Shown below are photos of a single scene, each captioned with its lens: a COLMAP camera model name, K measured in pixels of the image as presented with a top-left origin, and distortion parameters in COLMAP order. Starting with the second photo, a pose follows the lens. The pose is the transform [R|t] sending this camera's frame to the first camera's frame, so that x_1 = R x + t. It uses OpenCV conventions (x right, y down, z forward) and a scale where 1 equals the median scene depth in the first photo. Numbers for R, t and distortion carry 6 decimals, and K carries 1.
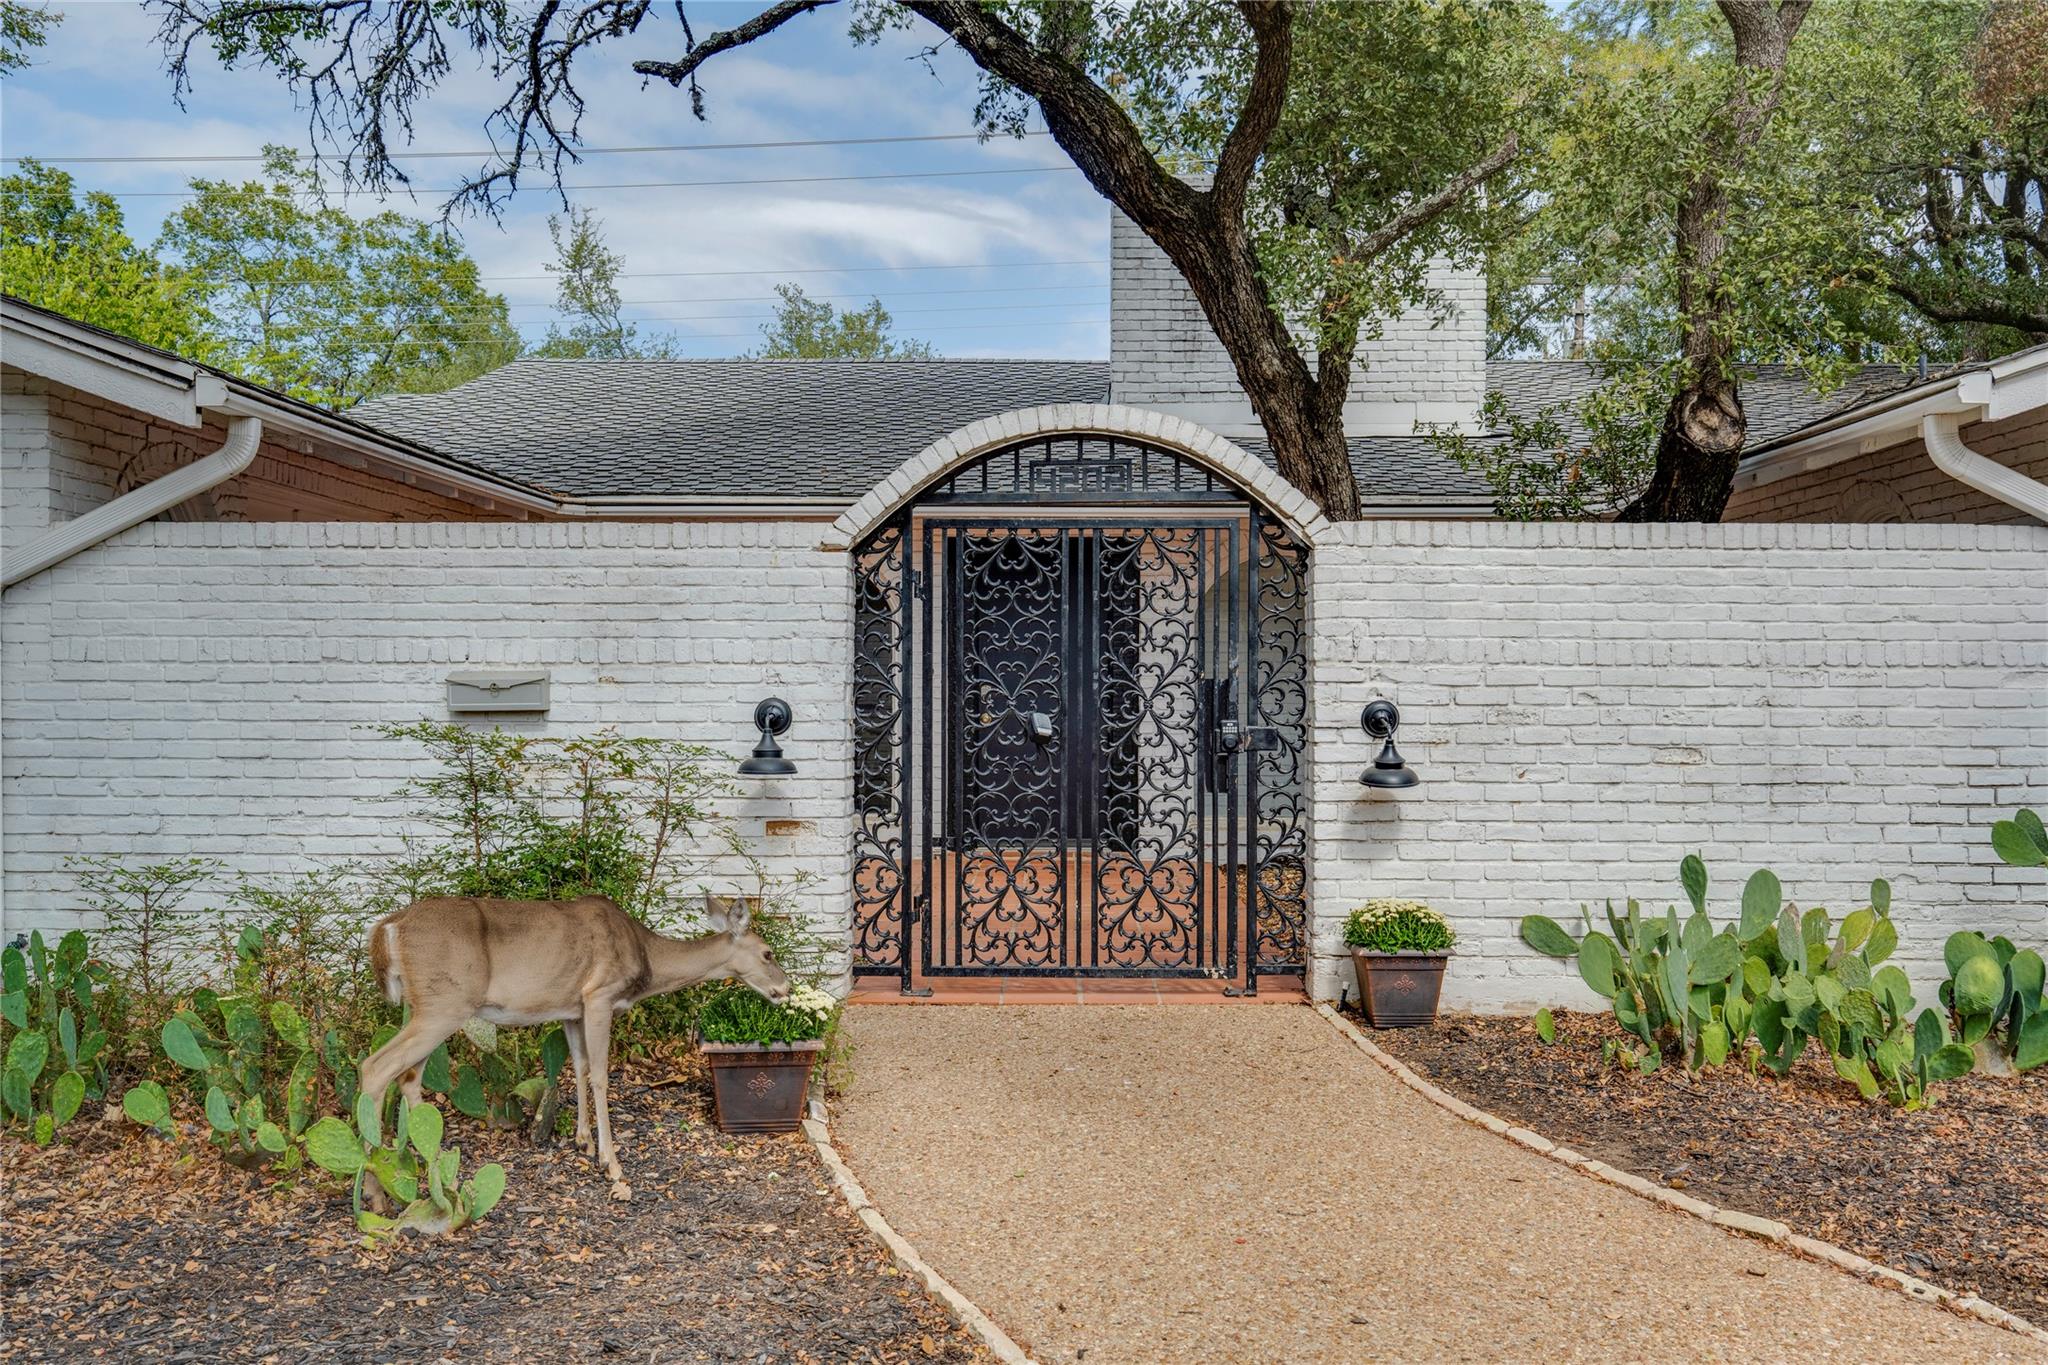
lens RADIAL K [[1751.8, 0, 1018.8], [0, 1751.8, 729.9], [0, 0, 1]] dist [0.004425, 0.001853]
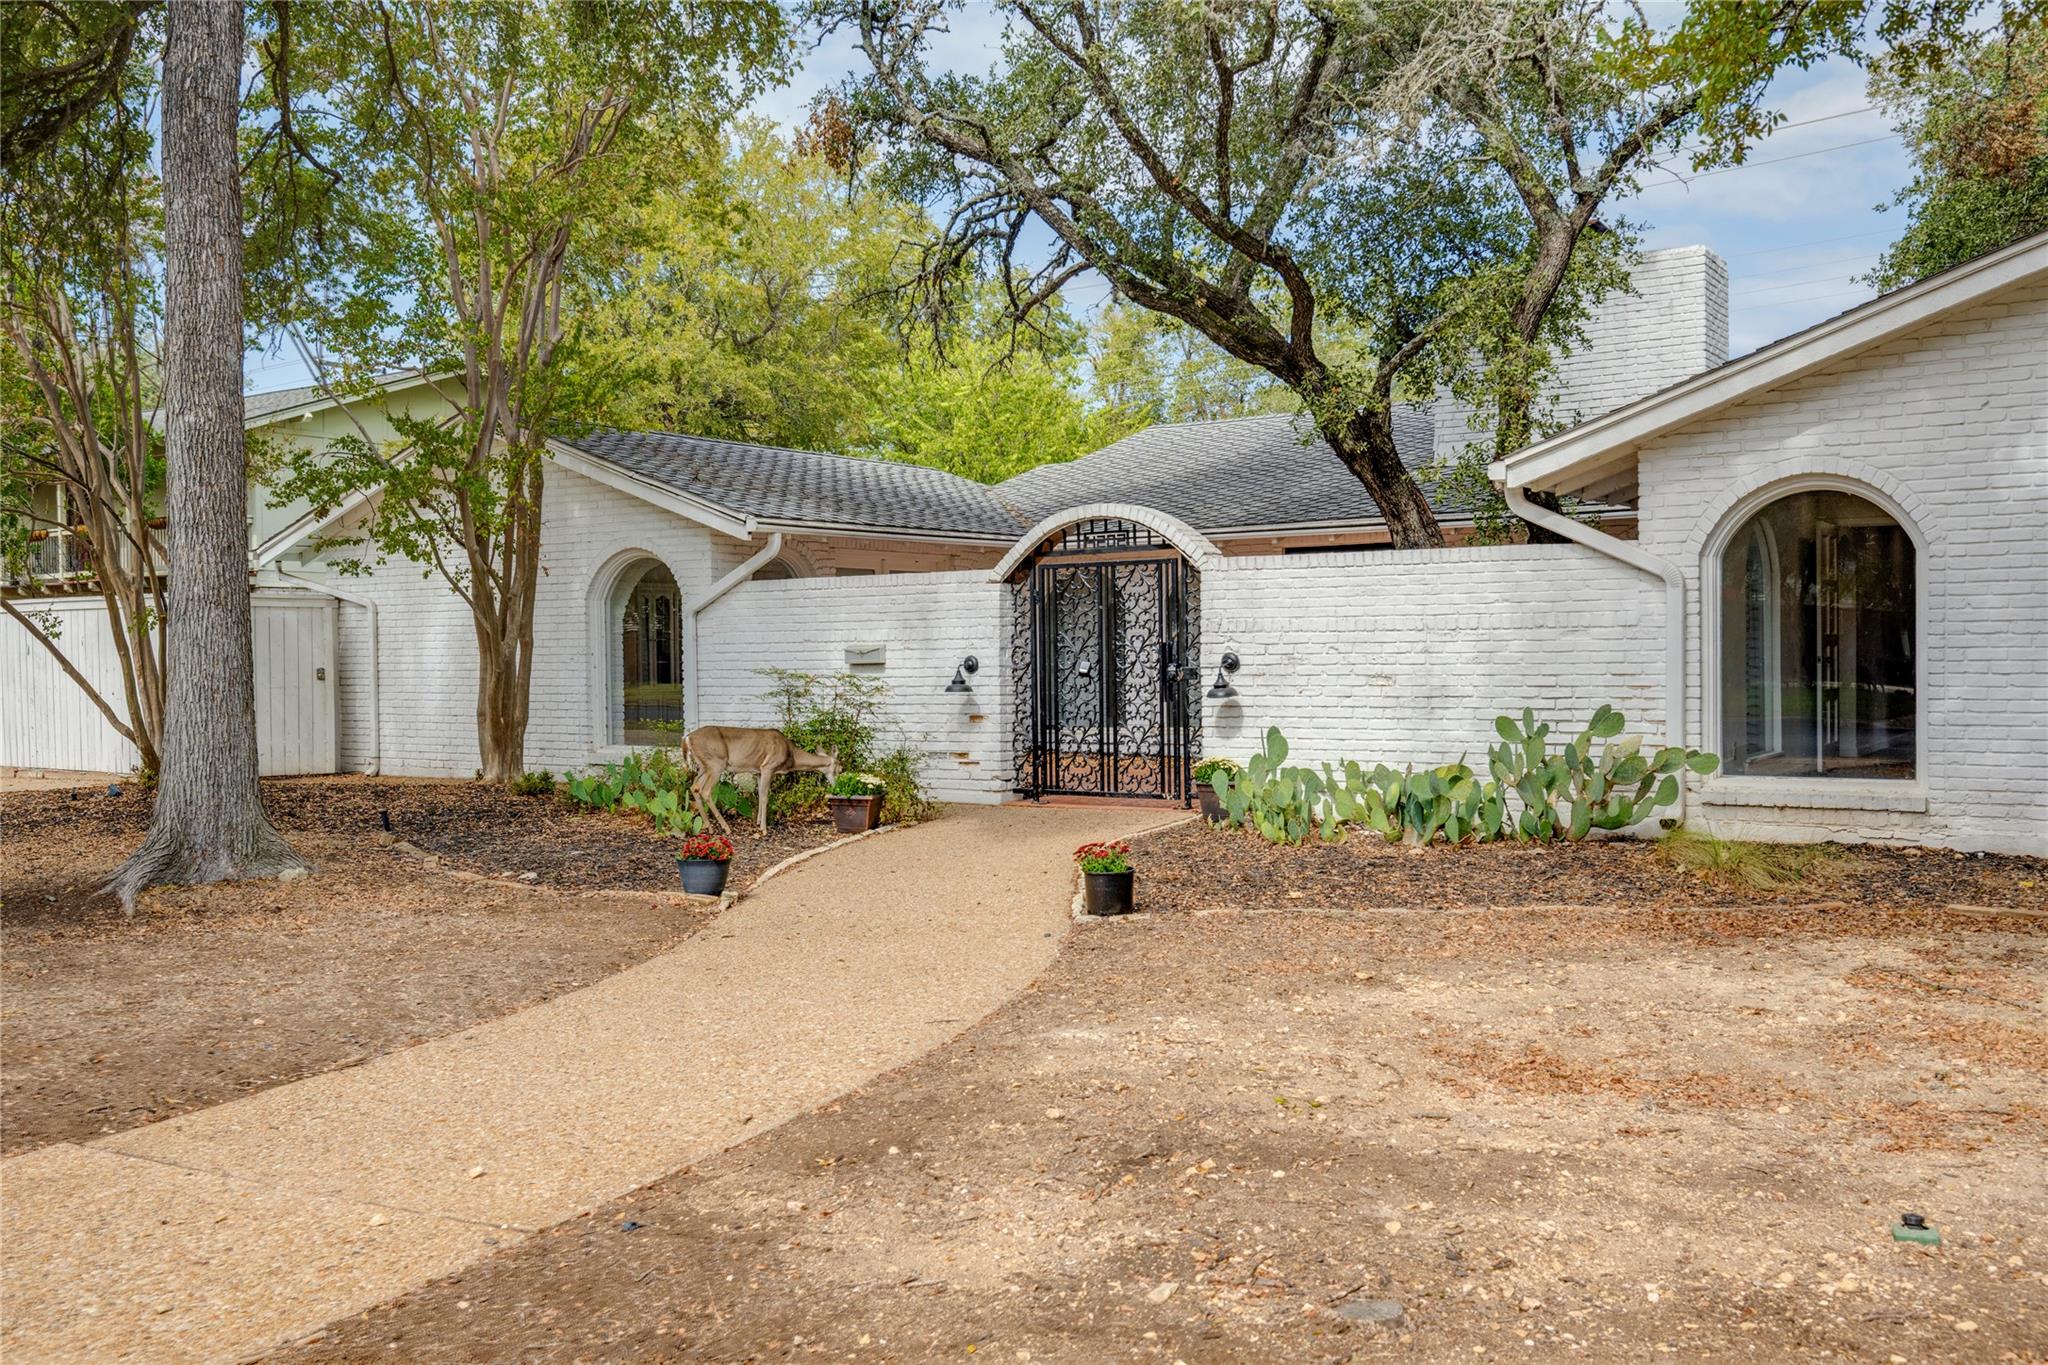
lens RADIAL K [[1751.8, 0, 1018.8], [0, 1751.8, 729.9], [0, 0, 1]] dist [0.004425, 0.001853]
pose [[0.837139, 0.009648, -0.546905, 1.025962], [0.003796, 0.999718, 0.023448, 0.020831], [0.546977, -0.021705, 0.836866, -0.688052]]
